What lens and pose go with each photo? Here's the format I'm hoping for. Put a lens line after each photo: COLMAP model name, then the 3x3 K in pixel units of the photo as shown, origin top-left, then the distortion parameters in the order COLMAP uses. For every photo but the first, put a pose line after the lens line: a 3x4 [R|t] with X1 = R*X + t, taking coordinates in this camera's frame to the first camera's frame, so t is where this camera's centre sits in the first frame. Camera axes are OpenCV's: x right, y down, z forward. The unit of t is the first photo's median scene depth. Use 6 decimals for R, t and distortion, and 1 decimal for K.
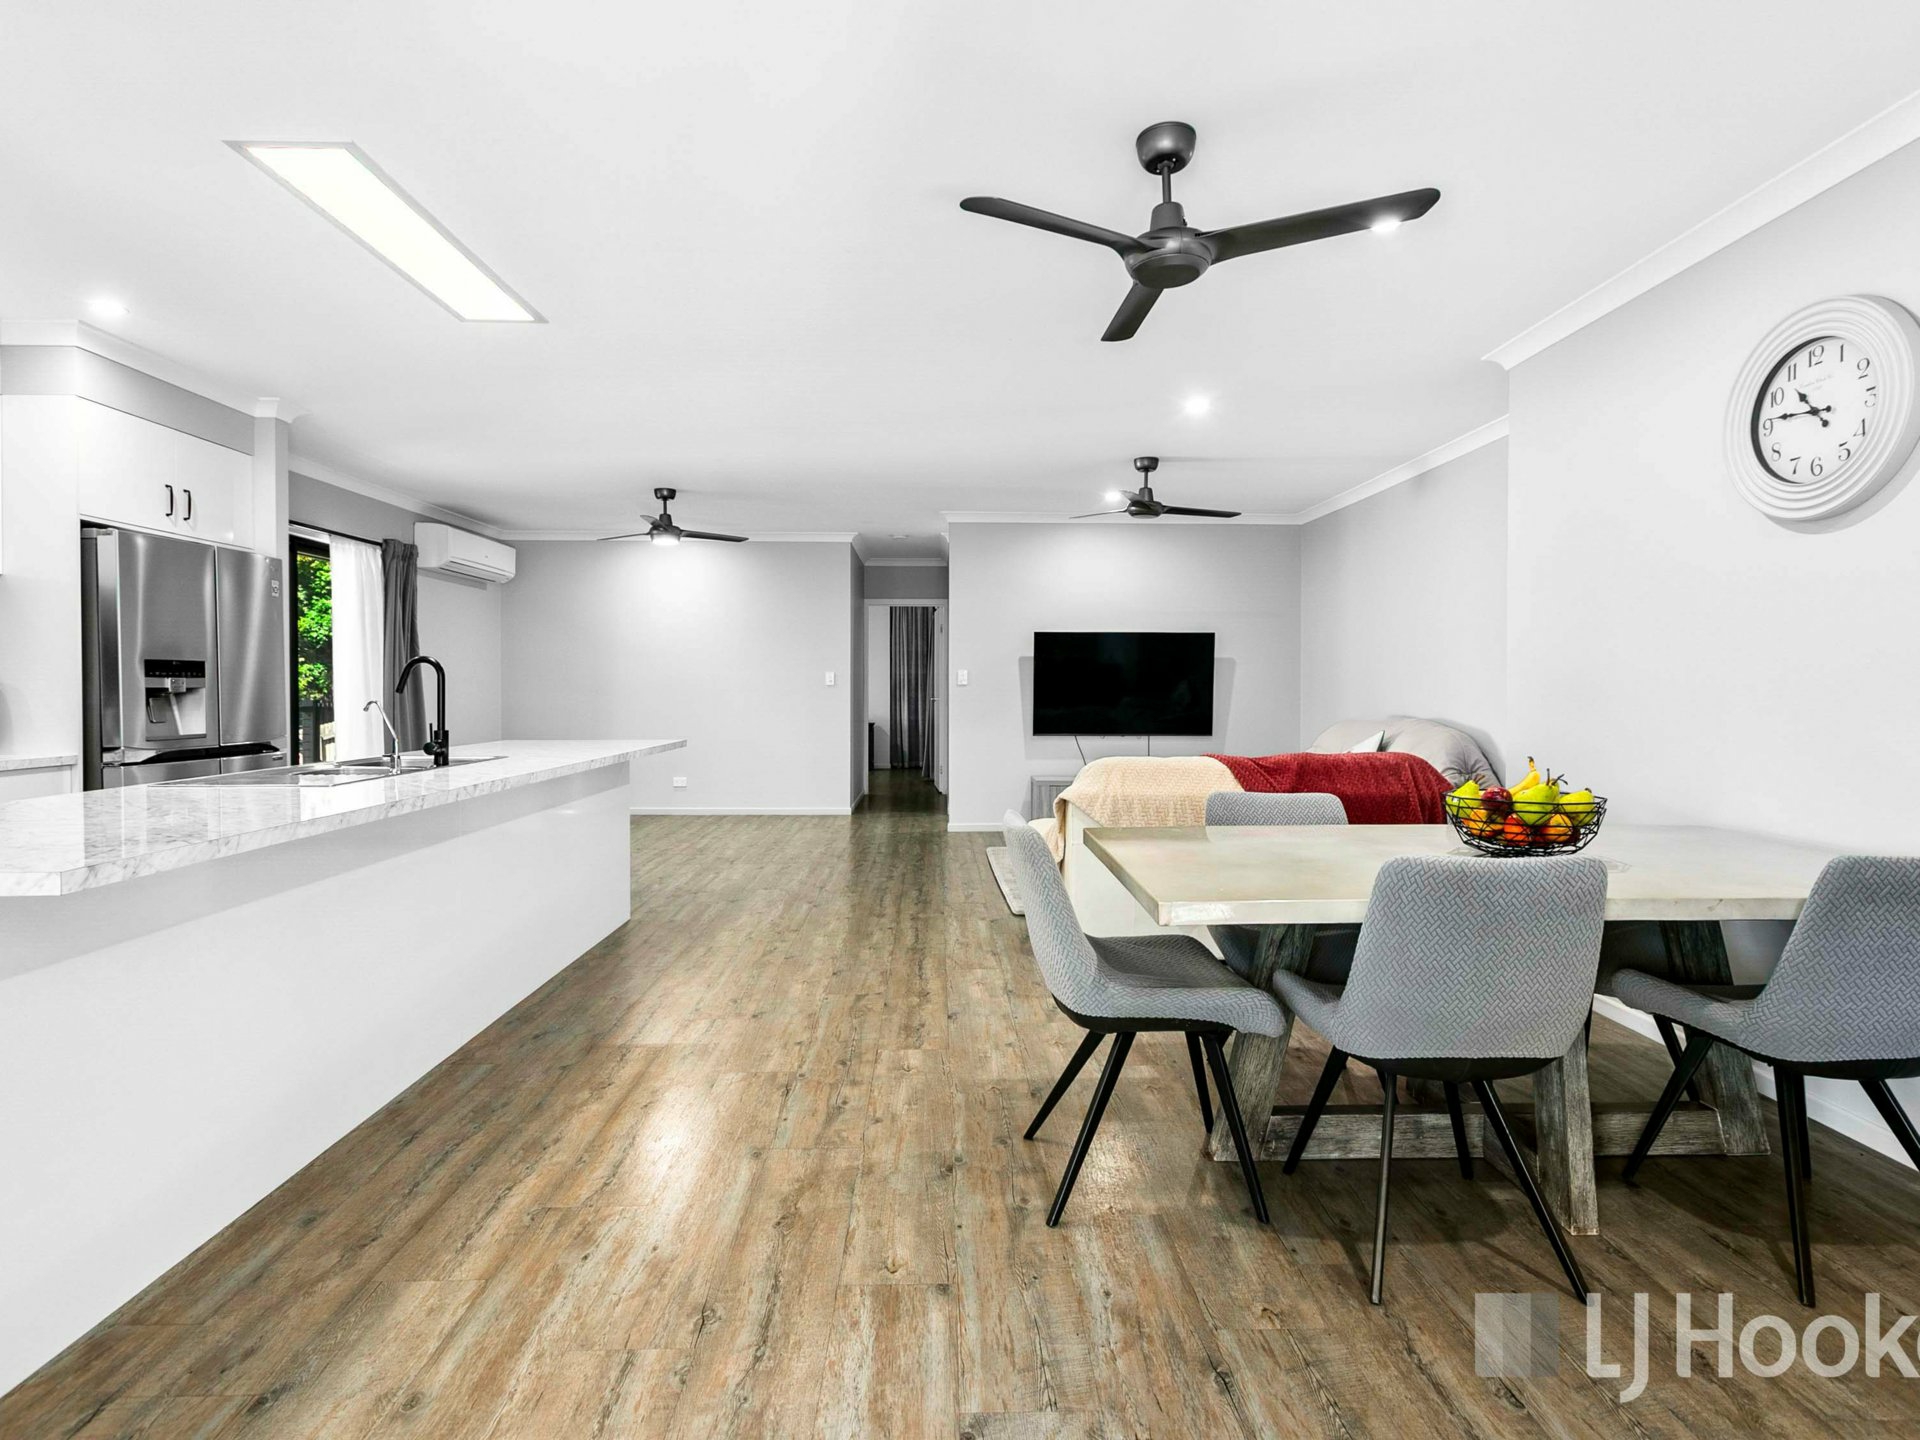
lens RADIAL K [[991.3, 0, 960.0], [0, 991.3, 720.0], [0, 0, 1]] dist [-0.000863, -0.000314]
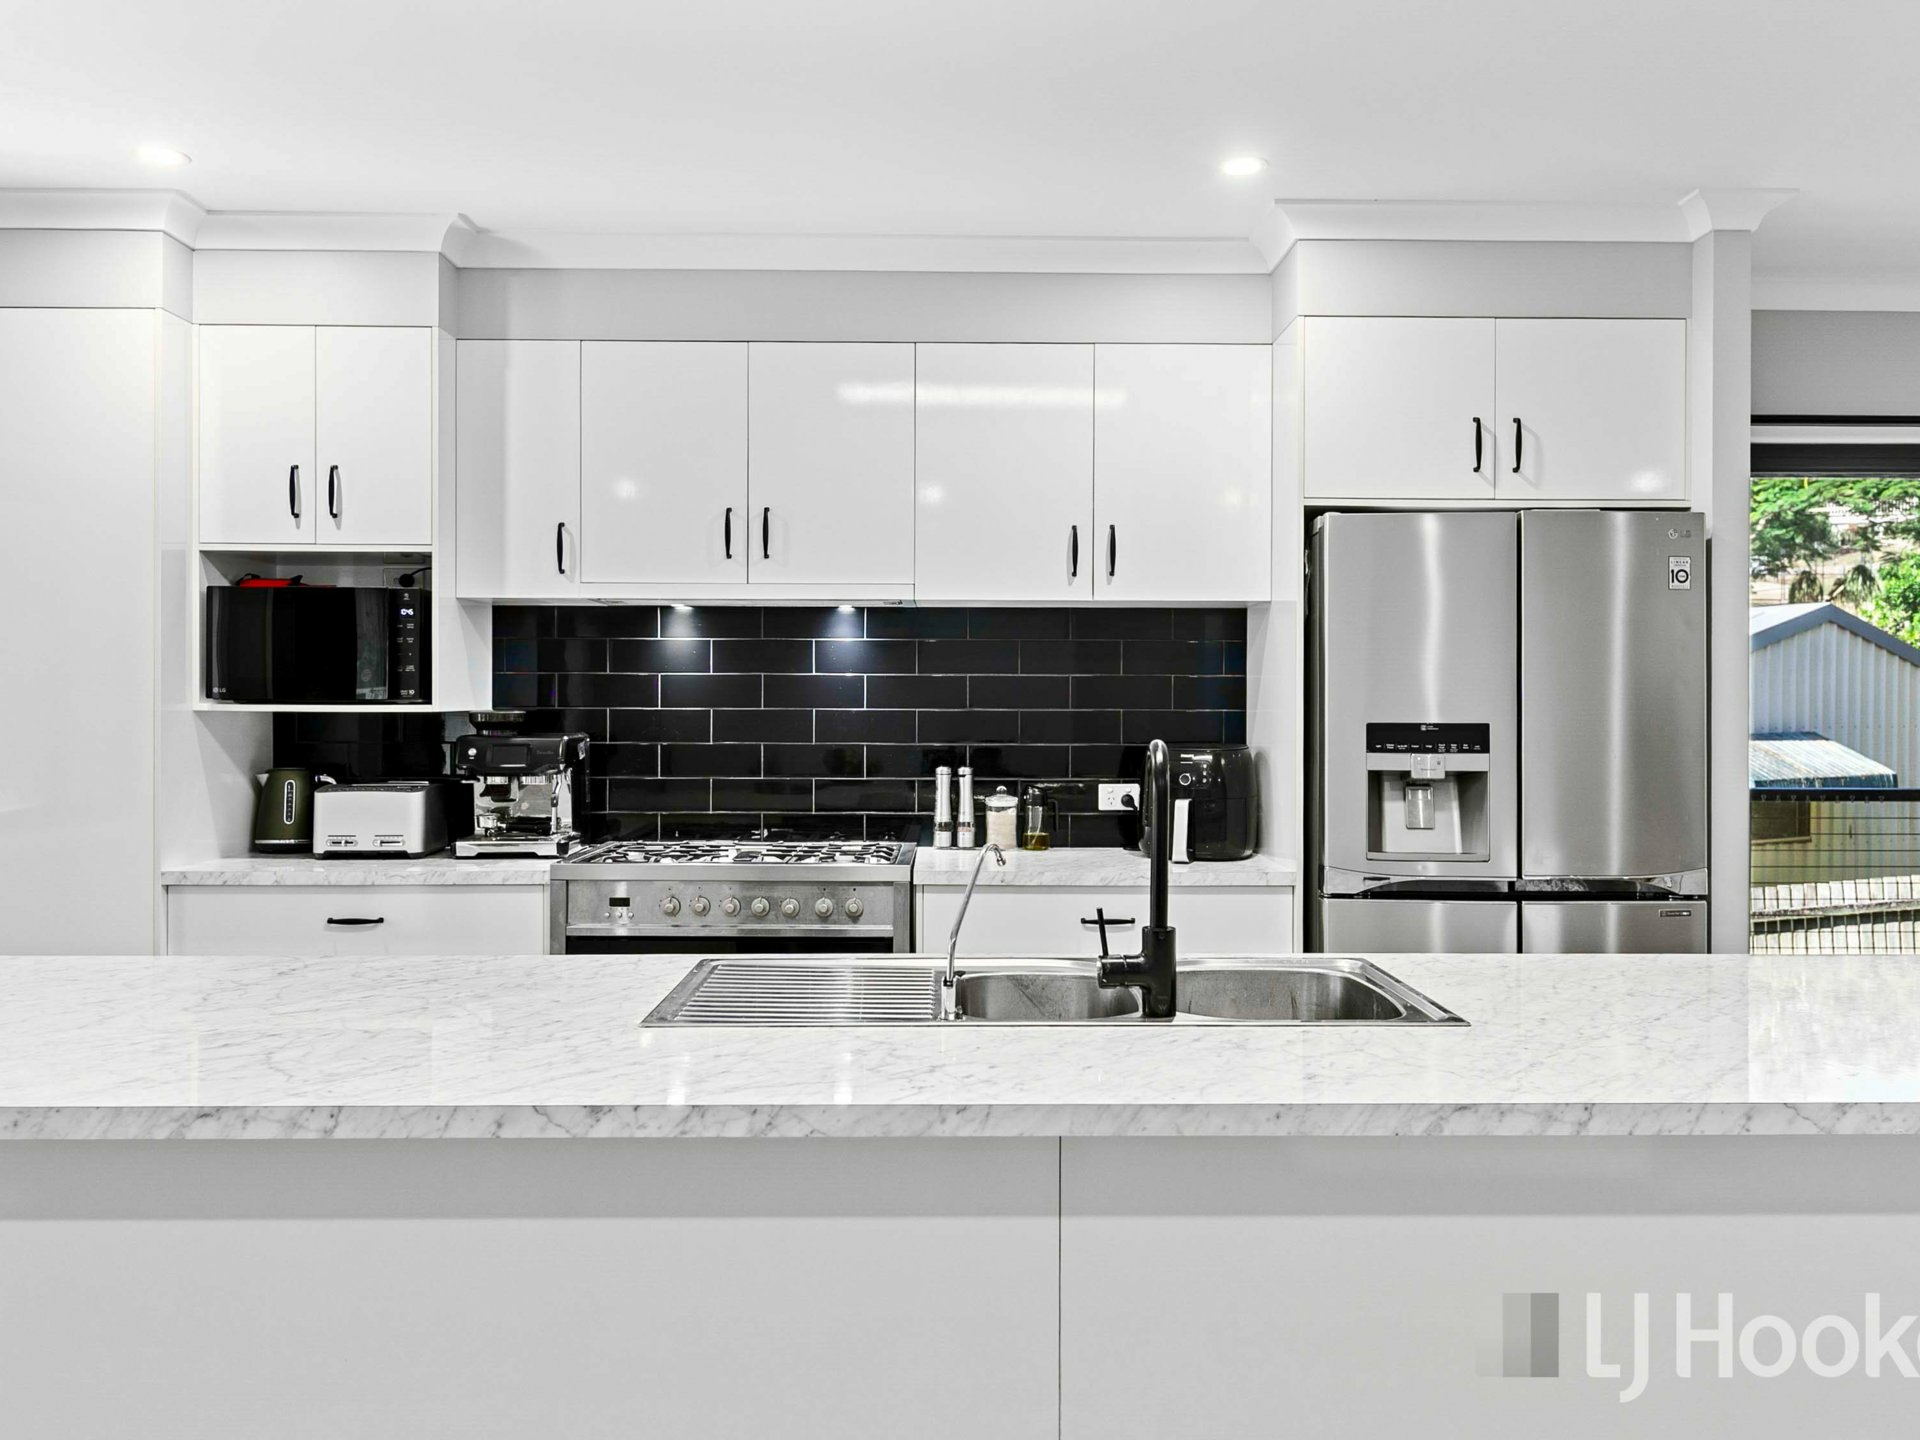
lens RADIAL K [[1420.8, 0, 960.0], [0, 1420.8, 720.0], [0, 0, 1]] dist [-0.002769, -0.004960]
pose [[-0.014334, 0.007715, -0.999867, 0.040931], [-0.032363, 0.999443, 0.008176, -0.069061], [0.999373, 0.032476, -0.014076, 0.852064]]
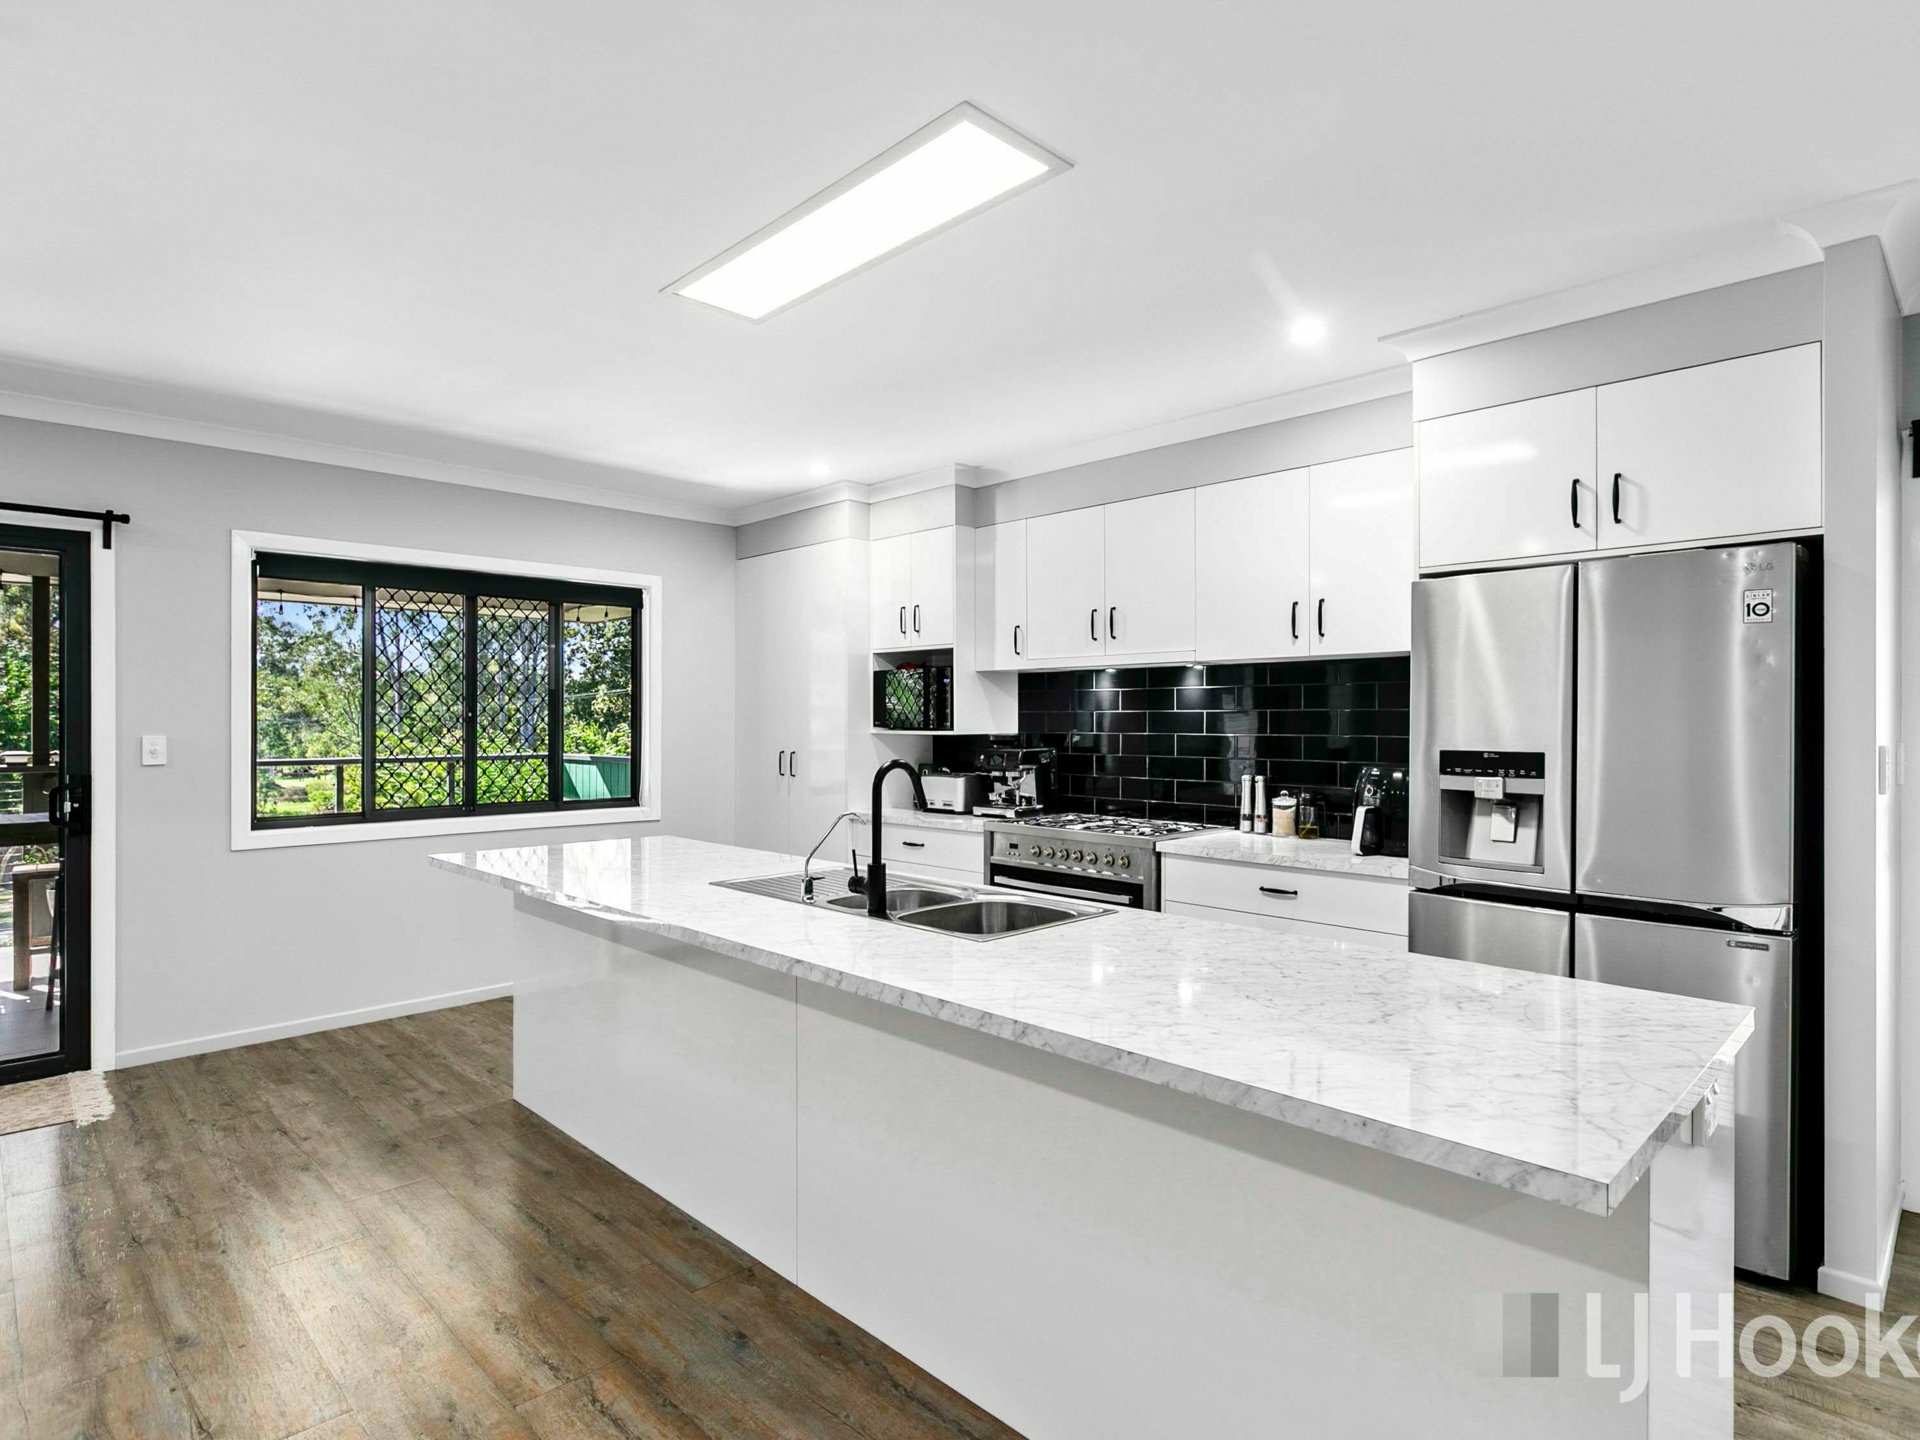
lens RADIAL K [[1024.1, 0, 960.0], [0, 1024.1, 720.0], [0, 0, 1]] dist [0.003541, -0.000497]
pose [[-0.729039, -0.002027, -0.684469, -0.056360], [-0.021365, 0.999576, 0.019796, -0.101009], [0.684139, 0.029056, -0.728773, 1.451886]]
